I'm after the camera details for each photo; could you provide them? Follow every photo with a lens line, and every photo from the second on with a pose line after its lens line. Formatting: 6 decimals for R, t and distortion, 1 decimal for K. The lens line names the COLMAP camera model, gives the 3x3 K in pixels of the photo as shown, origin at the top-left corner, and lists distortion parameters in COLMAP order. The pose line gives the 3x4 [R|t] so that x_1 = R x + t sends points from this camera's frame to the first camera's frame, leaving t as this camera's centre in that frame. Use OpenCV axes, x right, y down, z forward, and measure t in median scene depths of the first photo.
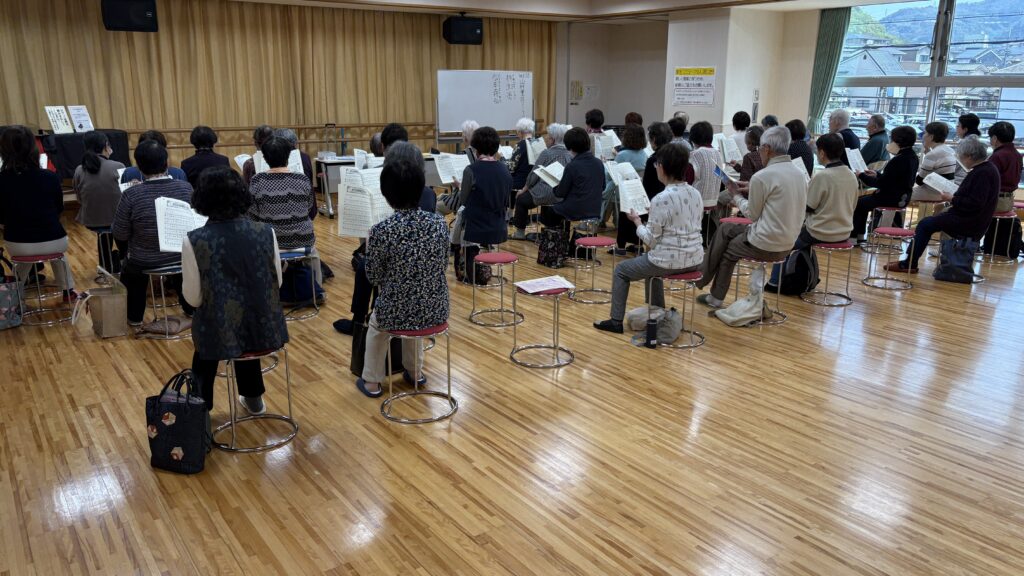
lens RADIAL K [[781.5, 0, 512.0], [0, 781.5, 288.0], [0, 0, 1]] dist [-0.003935, 0.001255]
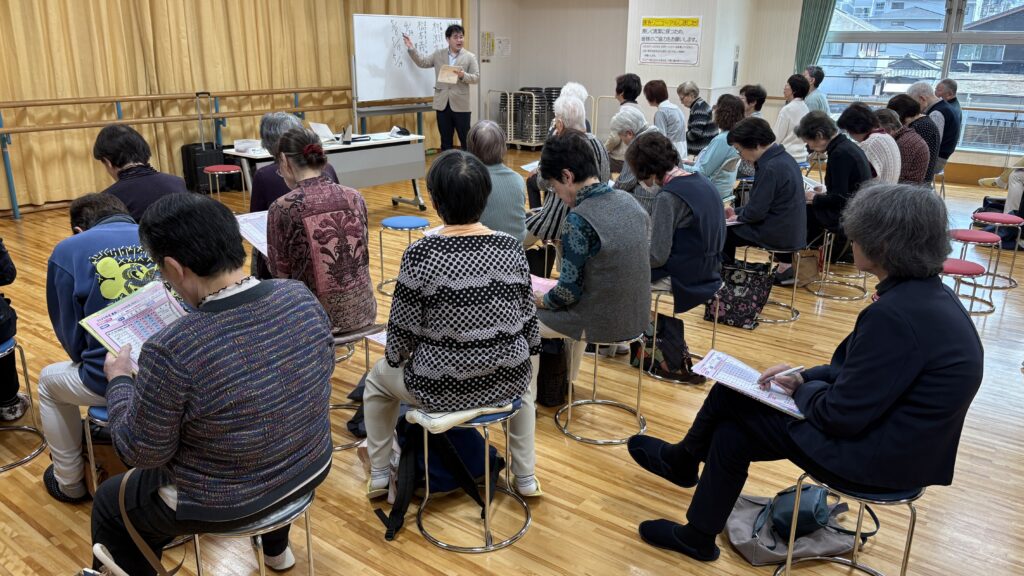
lens RADIAL K [[781.5, 0, 512.0], [0, 781.5, 288.0], [0, 0, 1]] dist [-0.003935, 0.001255]
pose [[0.952276, -0.083830, 0.293502, -0.186284], [0.067207, 0.995534, 0.066290, -0.066503], [-0.297748, -0.043401, 0.953657, 0.261239]]
